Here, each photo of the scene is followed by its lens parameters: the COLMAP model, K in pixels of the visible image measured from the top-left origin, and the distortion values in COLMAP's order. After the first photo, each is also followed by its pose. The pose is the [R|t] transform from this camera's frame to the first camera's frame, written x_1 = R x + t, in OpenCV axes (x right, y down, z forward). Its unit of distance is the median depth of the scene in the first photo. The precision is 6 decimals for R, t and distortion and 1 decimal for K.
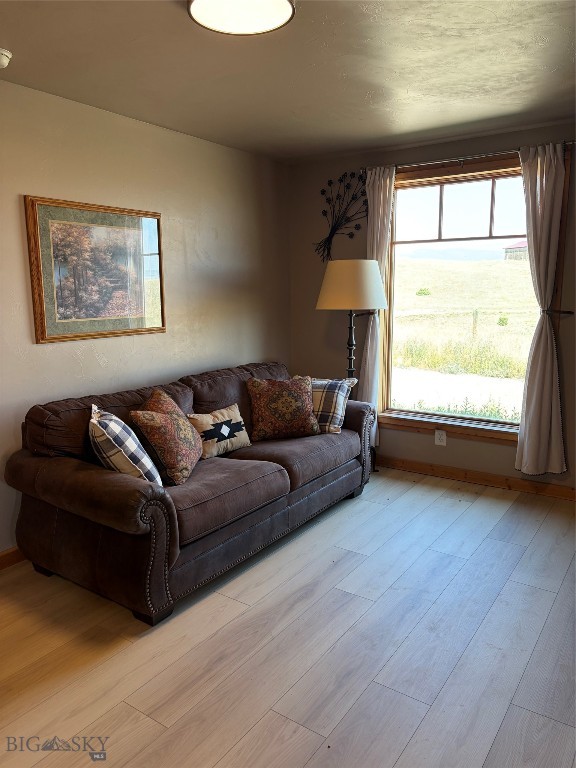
lens RADIAL K [[589.8, 0, 288.0], [0, 589.8, 384.0], [0, 0, 1]] dist [0.036541, -0.002047]
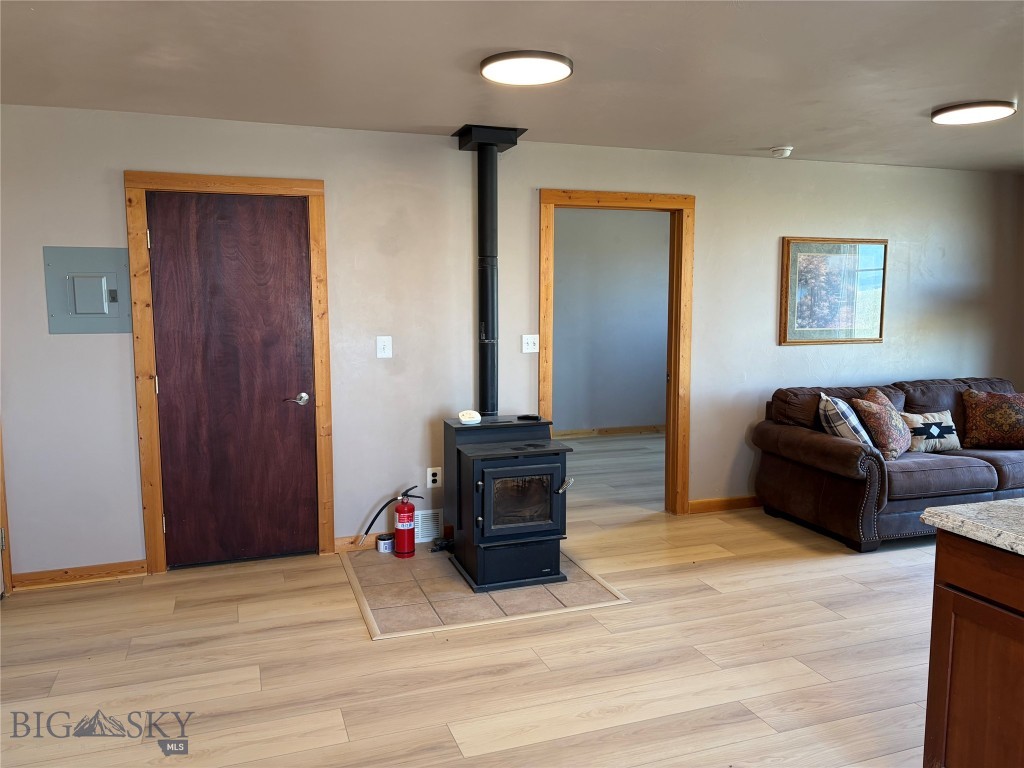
lens RADIAL K [[786.4, 0, 512.0], [0, 786.4, 384.0], [0, 0, 1]] dist [0.036541, -0.002047]
pose [[0.816756, 0.067019, -0.573077, 0.098775], [-0.097795, 0.994940, -0.023025, 0.106951], [0.568635, 0.074850, 0.819178, -0.716322]]
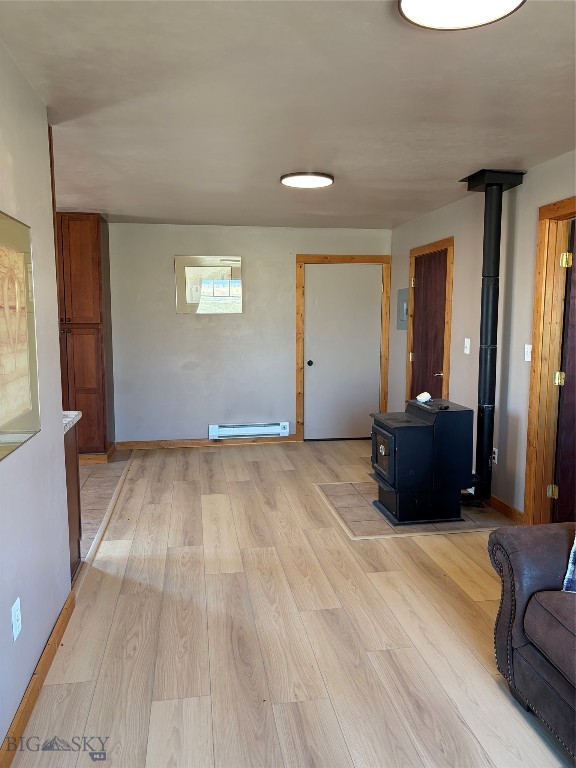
lens RADIAL K [[589.8, 0, 288.0], [0, 589.8, 384.0], [0, 0, 1]] dist [0.036541, -0.002047]
pose [[-0.723301, 0.083610, -0.685452, 0.445592], [-0.114886, 0.964237, 0.238846, -0.166048], [0.680909, 0.251507, -0.687828, 0.945558]]
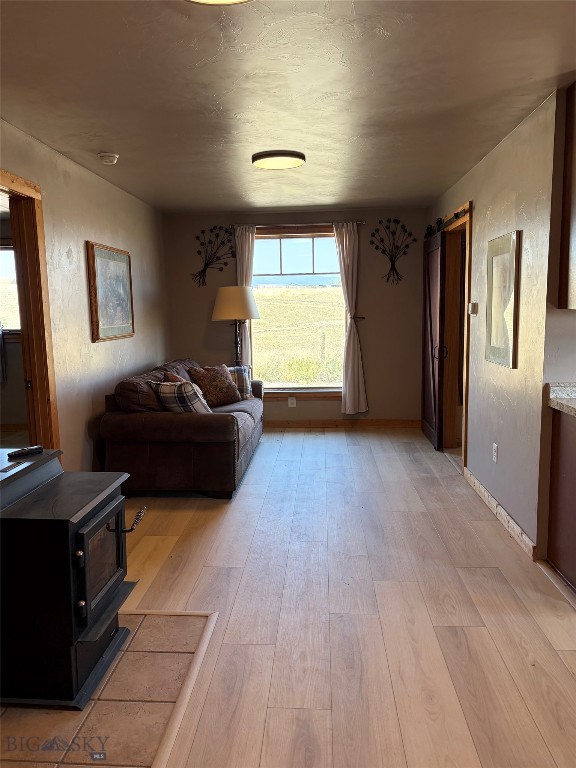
lens RADIAL K [[595.5, 0, 288.8], [0, 595.5, 396.0], [0, 0, 1]] dist [0.038648, -0.001409]
pose [[0.857196, -0.085786, 0.507795, -0.689671], [0.099676, 0.995020, -0.000163, 0.096190], [-0.505253, 0.050755, 0.861478, -0.423327]]
